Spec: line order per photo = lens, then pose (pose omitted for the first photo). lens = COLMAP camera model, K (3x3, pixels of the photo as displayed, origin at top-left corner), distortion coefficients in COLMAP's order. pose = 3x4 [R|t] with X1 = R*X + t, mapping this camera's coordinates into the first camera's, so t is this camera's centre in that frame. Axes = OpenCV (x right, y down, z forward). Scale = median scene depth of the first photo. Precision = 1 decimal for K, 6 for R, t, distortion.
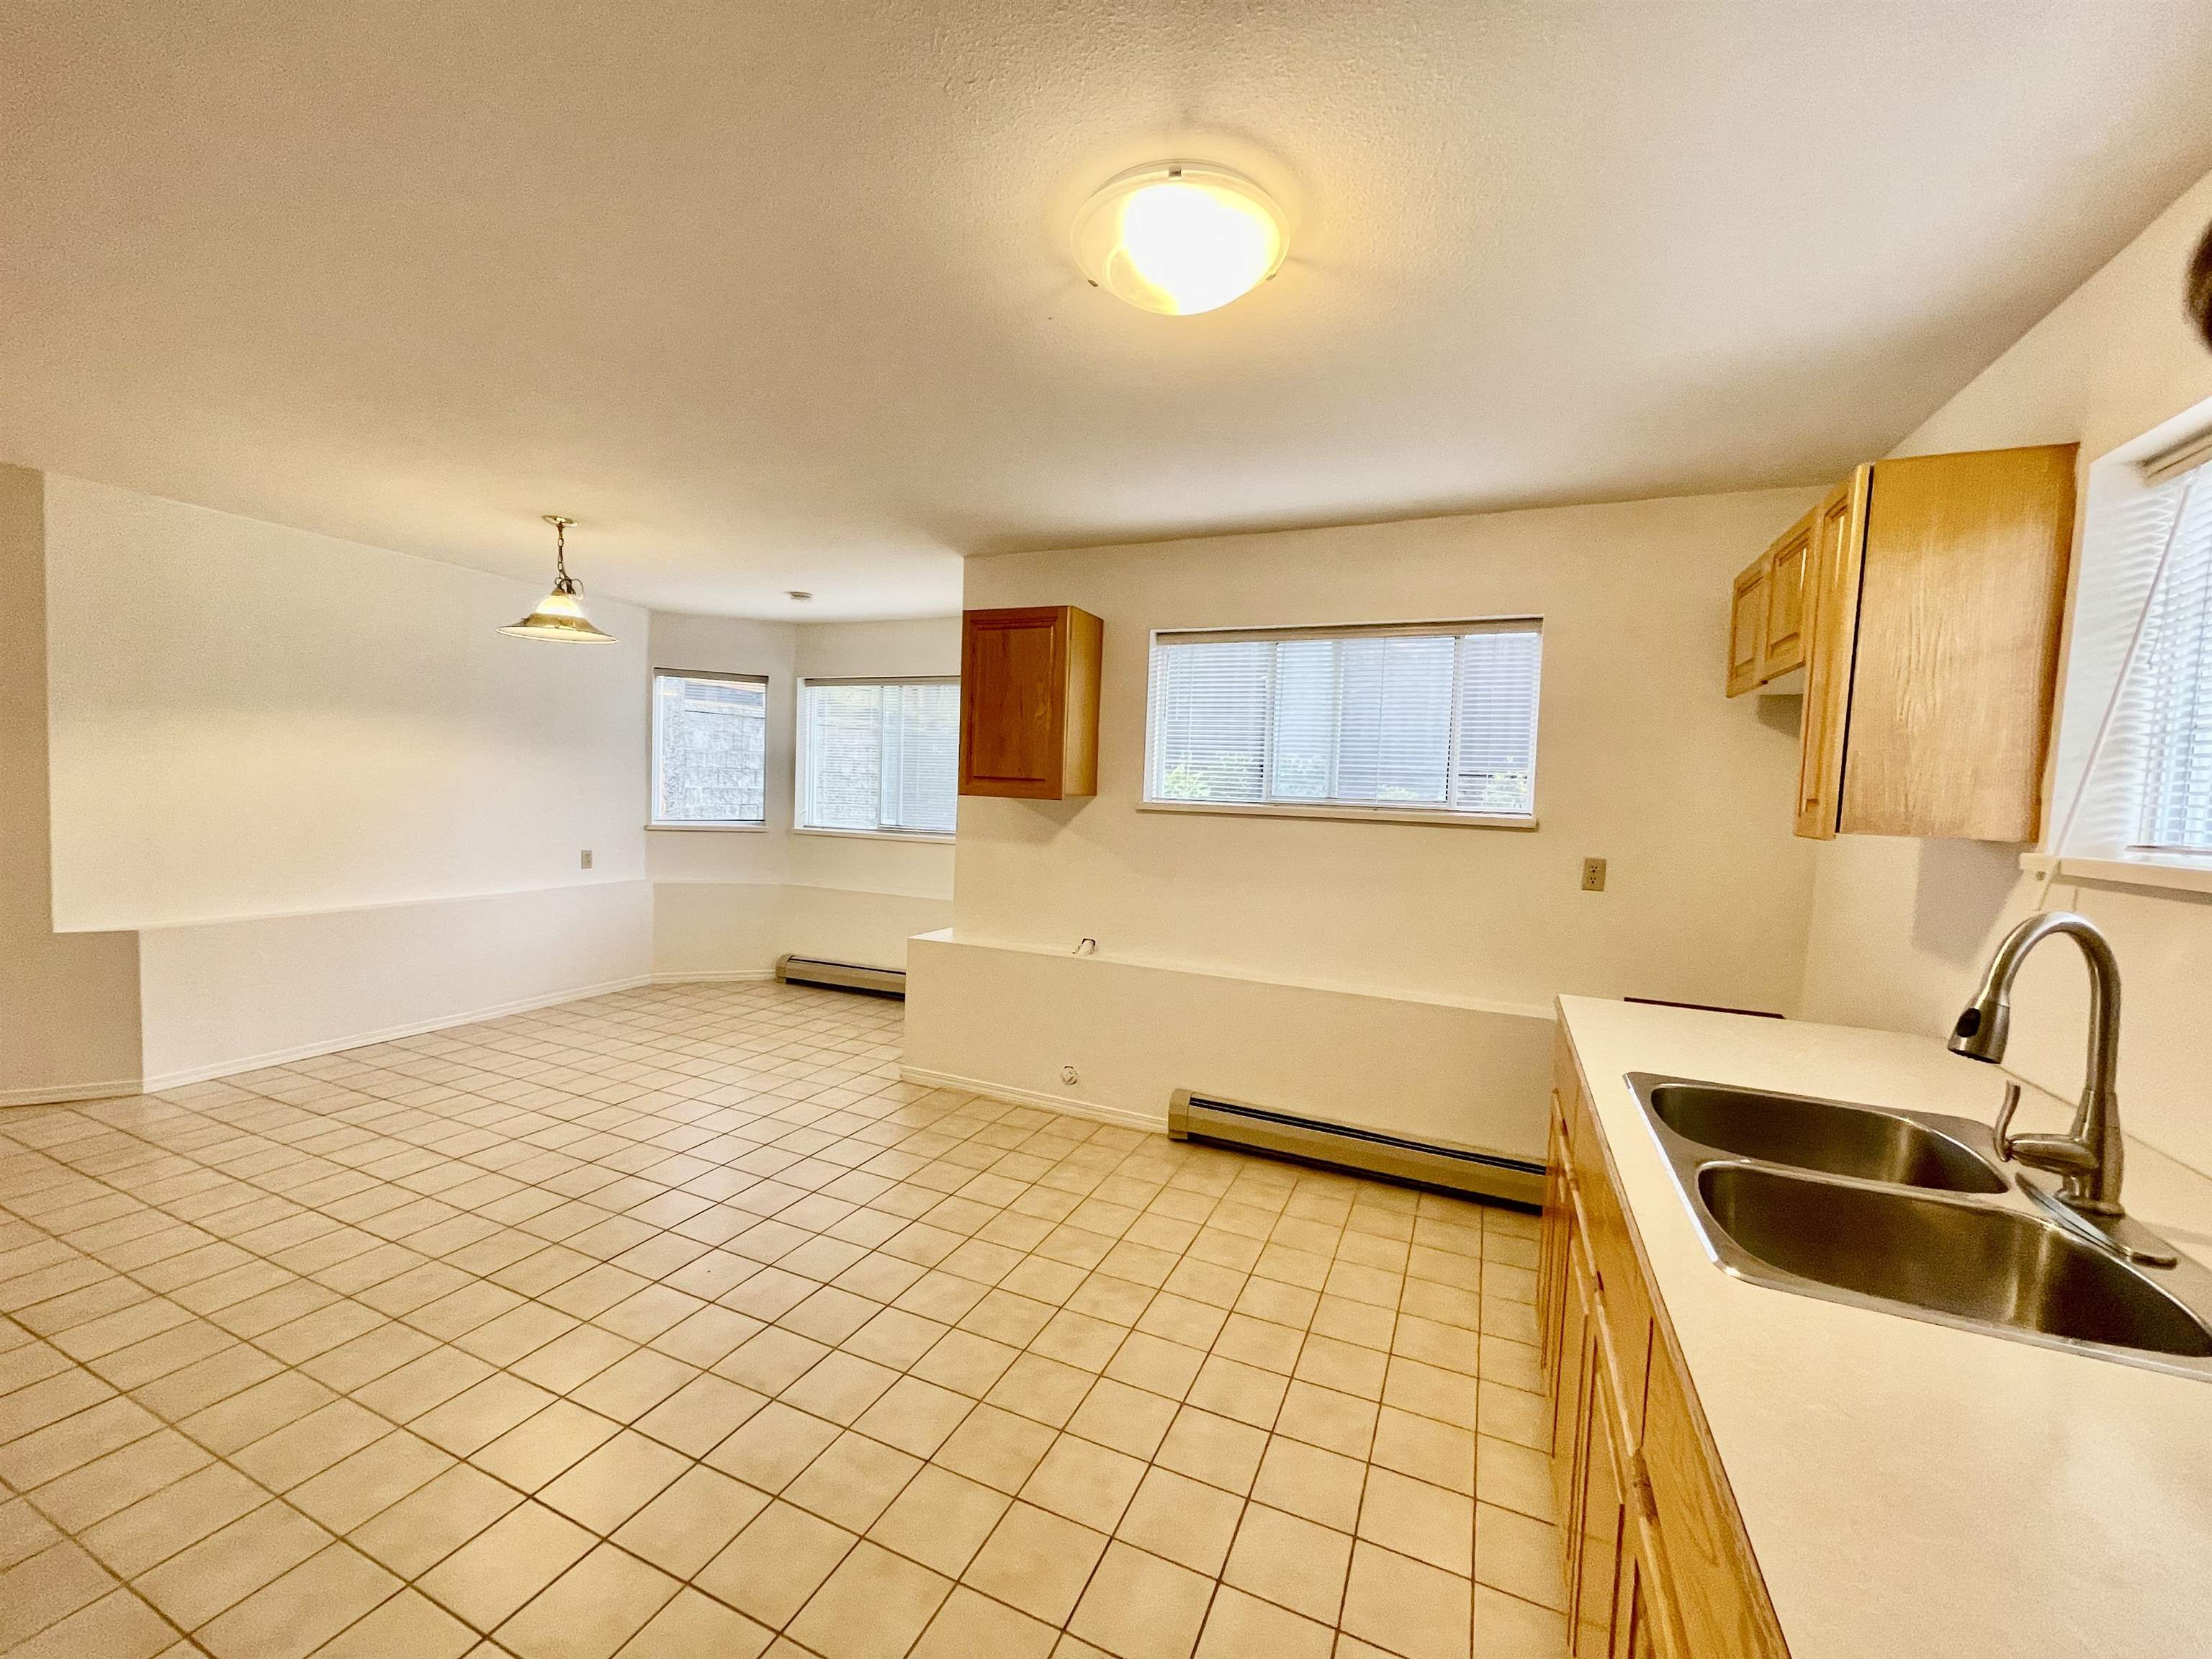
lens RADIAL K [[882.5, 0, 1101.2], [0, 882.5, 836.4], [0, 0, 1]] dist [-0.002733, -0.000144]
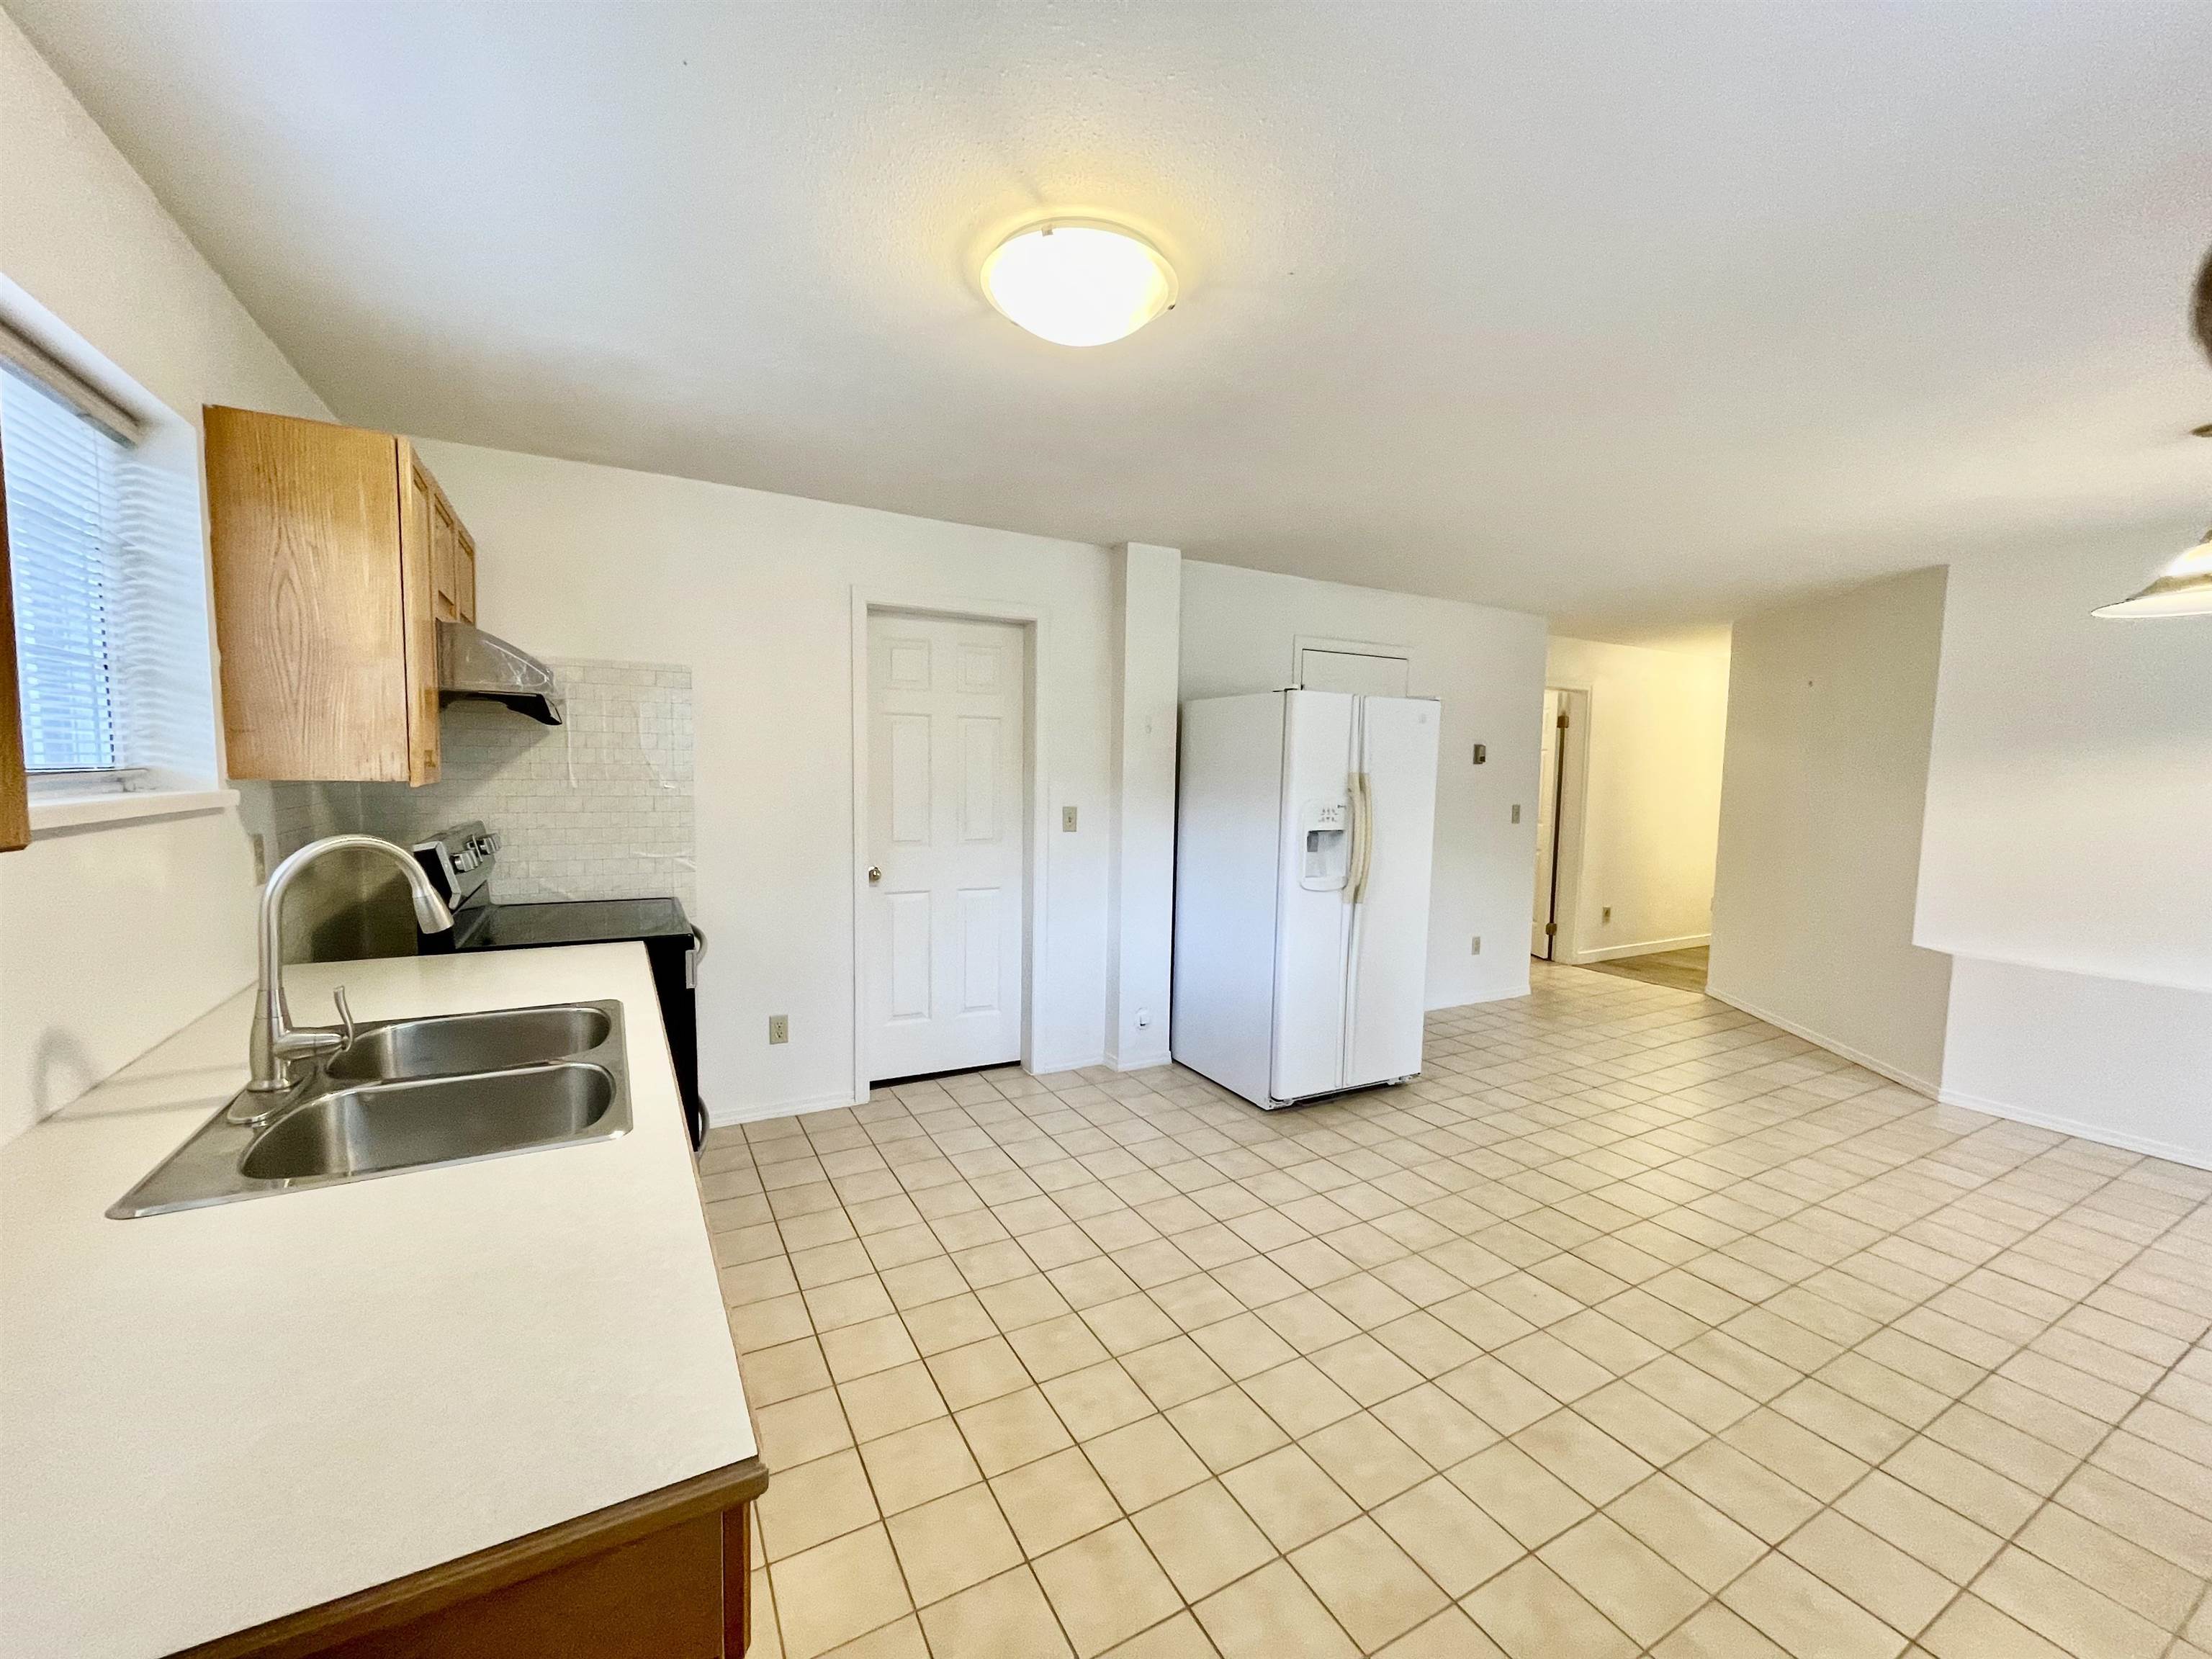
lens RADIAL K [[882.5, 0, 1101.2], [0, 882.5, 836.4], [0, 0, 1]] dist [-0.002733, -0.000144]
pose [[-0.599807, 0.008895, -0.800095, 0.431034], [-0.089351, 0.992940, 0.078022, -0.031302], [0.795140, 0.118287, -0.594777, 0.788003]]
